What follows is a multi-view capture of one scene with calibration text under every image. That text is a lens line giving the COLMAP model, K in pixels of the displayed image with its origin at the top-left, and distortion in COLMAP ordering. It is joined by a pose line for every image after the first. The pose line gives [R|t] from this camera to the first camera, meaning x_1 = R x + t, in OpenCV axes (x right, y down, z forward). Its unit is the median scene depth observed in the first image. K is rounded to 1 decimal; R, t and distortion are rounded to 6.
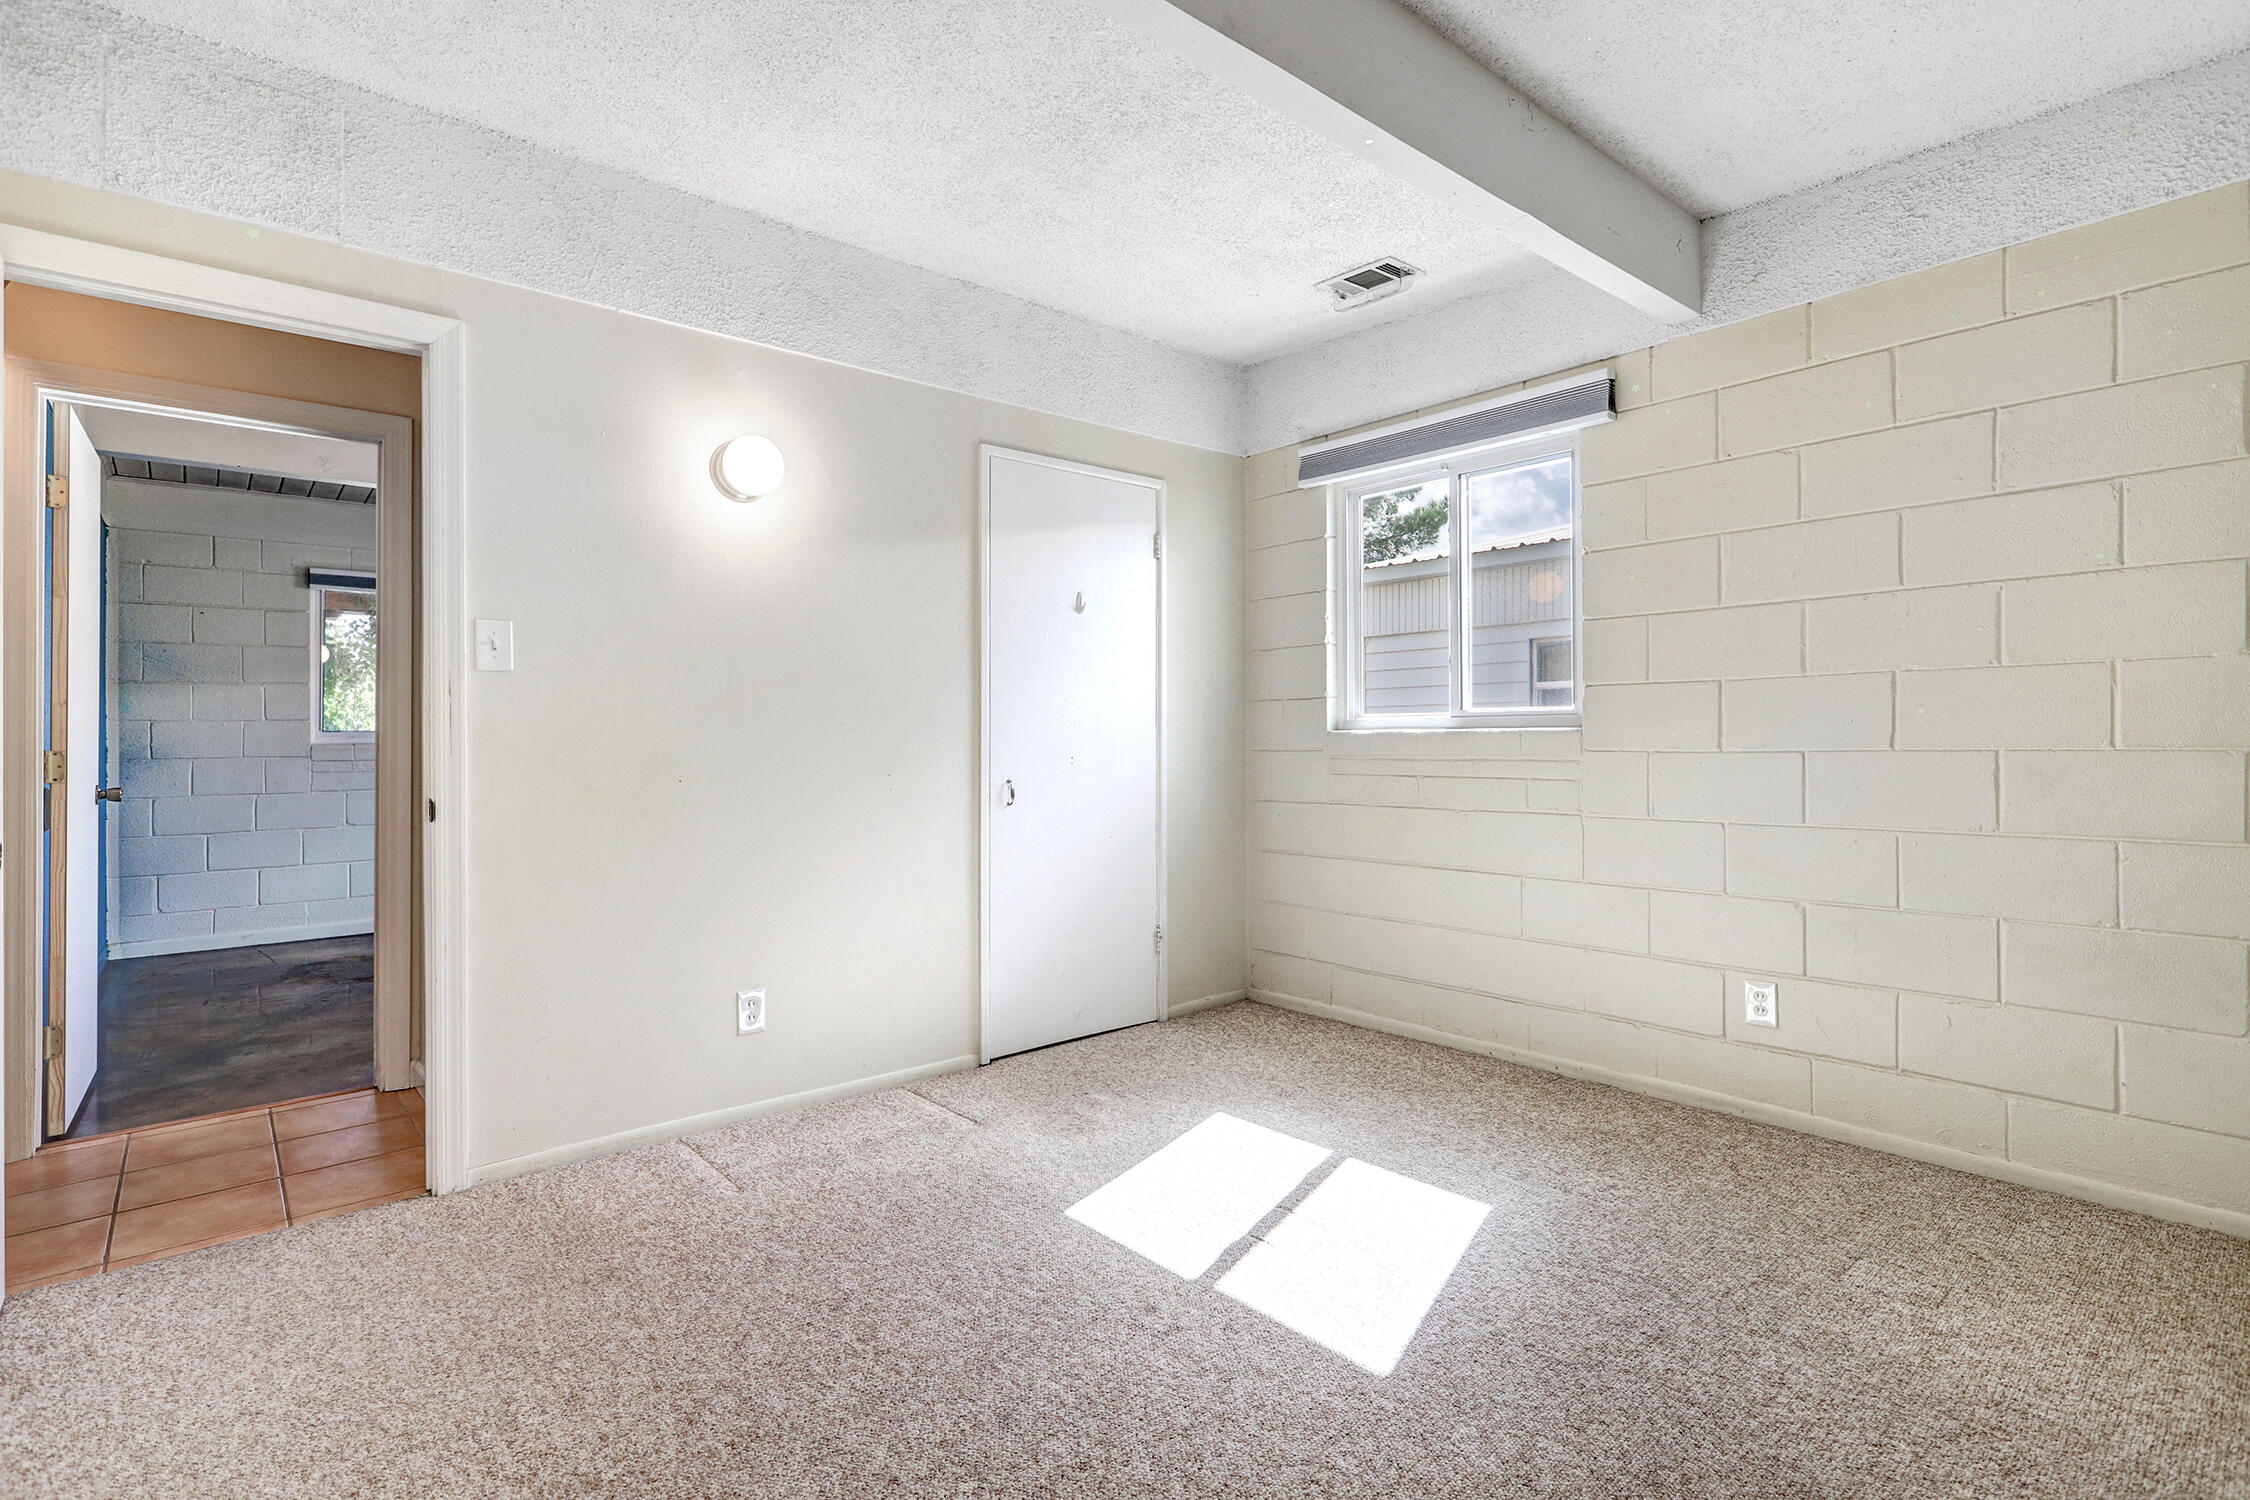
lens RADIAL K [[1067.1, 0, 1125.0], [0, 1067.1, 750.0], [0, 0, 1]] dist [0.002224, 0.000463]
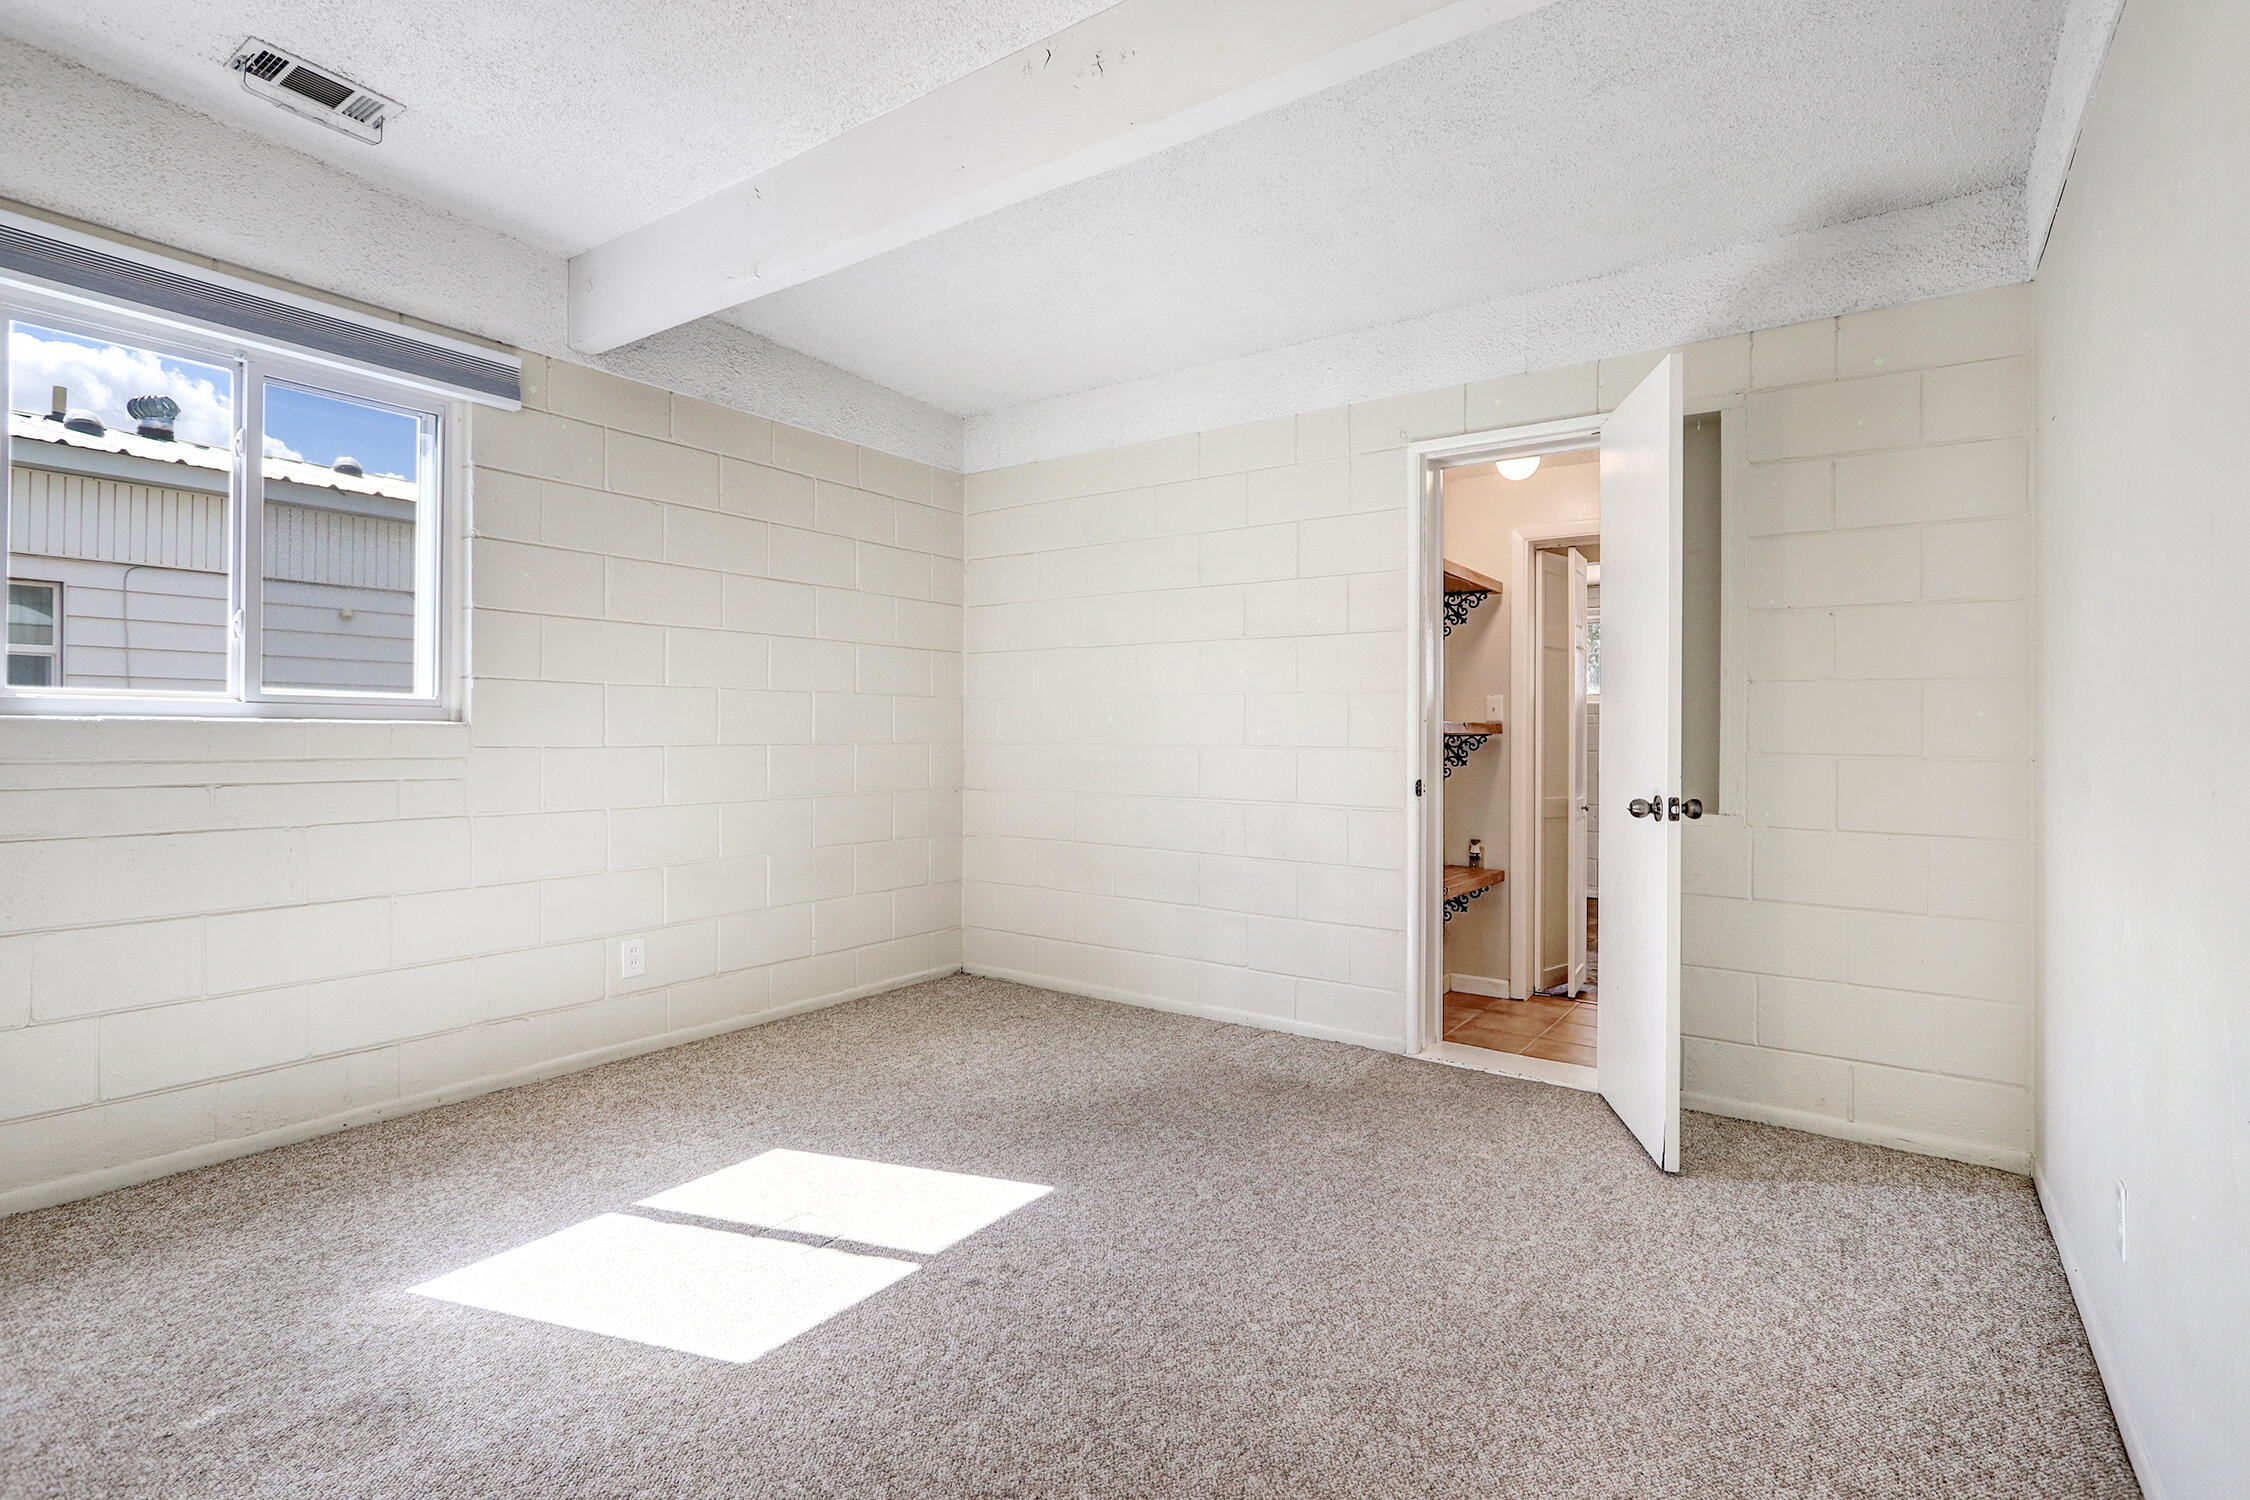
lens RADIAL K [[1067.1, 0, 1125.0], [0, 1067.1, 750.0], [0, 0, 1]] dist [0.002224, 0.000463]
pose [[-0.237836, -0.009008, 0.971264, -0.683286], [0.003291, 0.999944, 0.010080, -0.004442], [-0.971300, 0.005594, -0.237793, 0.739133]]
